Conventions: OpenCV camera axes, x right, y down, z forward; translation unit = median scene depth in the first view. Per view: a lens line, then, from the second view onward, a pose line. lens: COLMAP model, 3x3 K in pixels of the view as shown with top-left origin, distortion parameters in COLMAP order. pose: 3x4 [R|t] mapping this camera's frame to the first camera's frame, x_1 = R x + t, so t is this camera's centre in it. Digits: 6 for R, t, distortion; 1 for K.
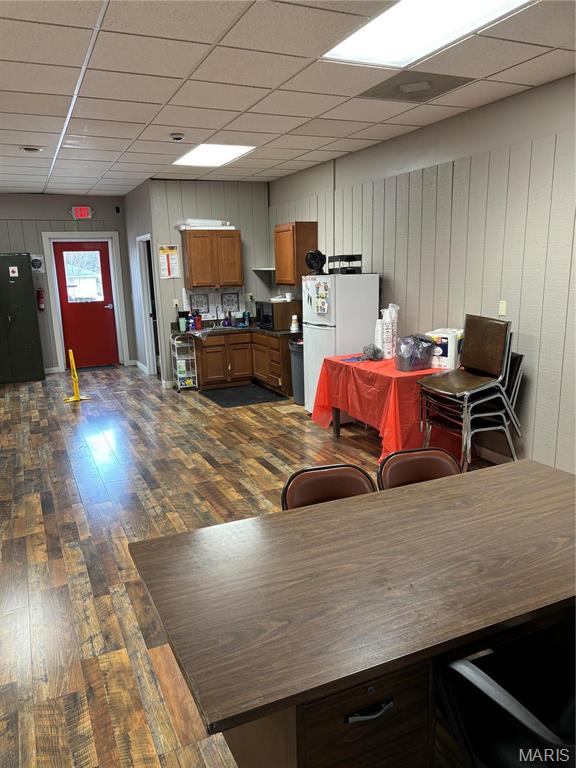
lens RADIAL K [[578.7, 0, 291.9], [0, 578.7, 385.0], [0, 0, 1]] dist [0.046949, -0.007591]
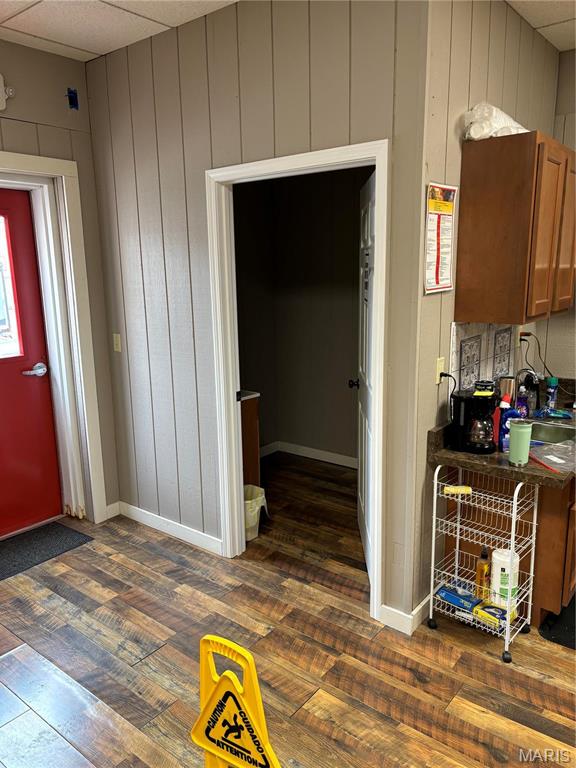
lens RADIAL K [[578.7, 0, 288.0], [0, 578.7, 383.4], [0, 0, 1]] dist [0.046949, -0.007591]
pose [[0.894482, -0.082054, 0.439510, -0.374414], [0.089363, 0.995991, 0.004076, -0.127124], [-0.438082, 0.035630, 0.898228, 0.670095]]
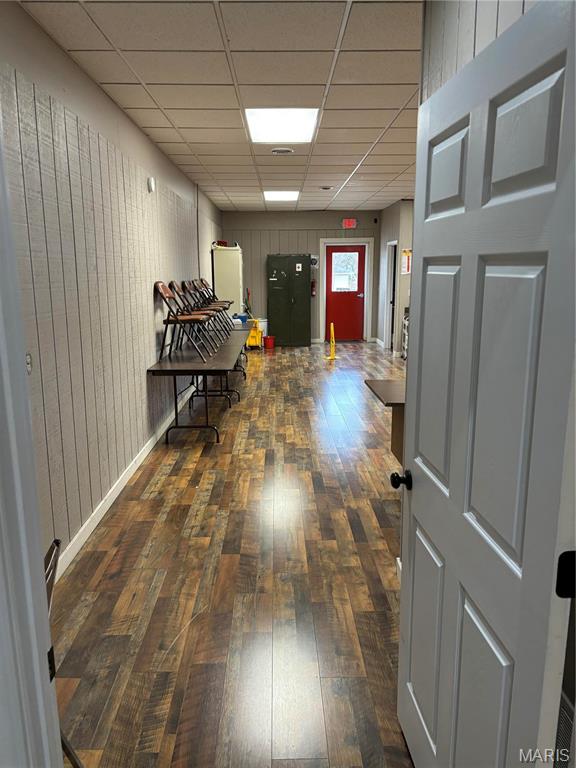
lens RADIAL K [[578.7, 0, 285.7], [0, 578.7, 387.7], [0, 0, 1]] dist [0.046949, -0.007591]
pose [[0.910484, 0.106000, -0.399727, 0.080008], [-0.104069, 0.994214, 0.026604, 0.058088], [0.400235, 0.017377, 0.916248, -0.274306]]
